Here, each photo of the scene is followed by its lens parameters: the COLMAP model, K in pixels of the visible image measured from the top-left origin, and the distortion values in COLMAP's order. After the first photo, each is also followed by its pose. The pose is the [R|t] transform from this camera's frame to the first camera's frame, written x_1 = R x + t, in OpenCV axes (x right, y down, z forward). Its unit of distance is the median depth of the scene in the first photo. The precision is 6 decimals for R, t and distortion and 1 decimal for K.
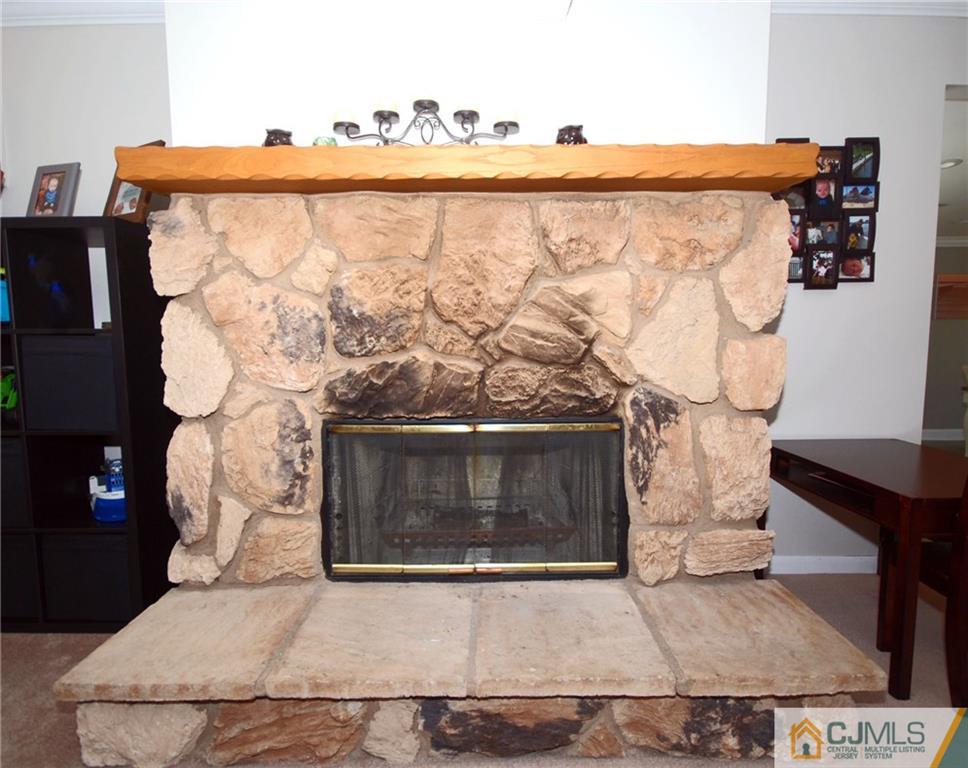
lens RADIAL K [[543.4, 0, 484.0], [0, 543.4, 384.0], [0, 0, 1]] dist [-0.002953, -0.000038]
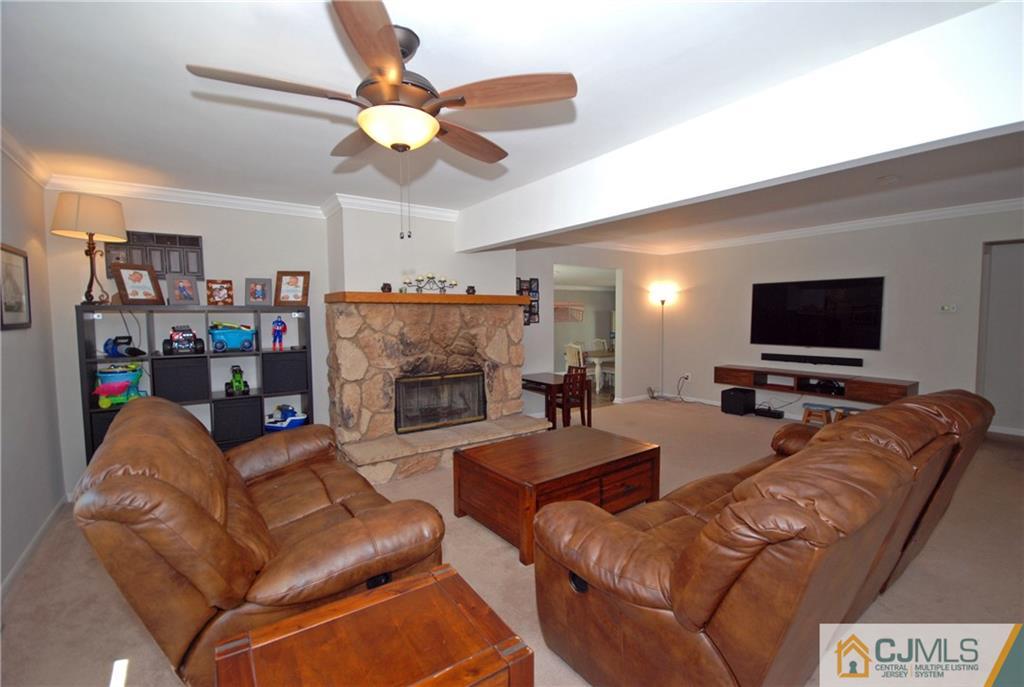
lens RADIAL K [[446.4, 0, 512.0], [0, 446.4, 343.5], [0, 0, 1]] dist [0.008027, -0.010179]
pose [[0.823407, -0.035743, 0.566325, -1.165971], [0.055960, 0.998264, -0.018359, -0.041975], [-0.564685, 0.046809, 0.823978, -1.372202]]
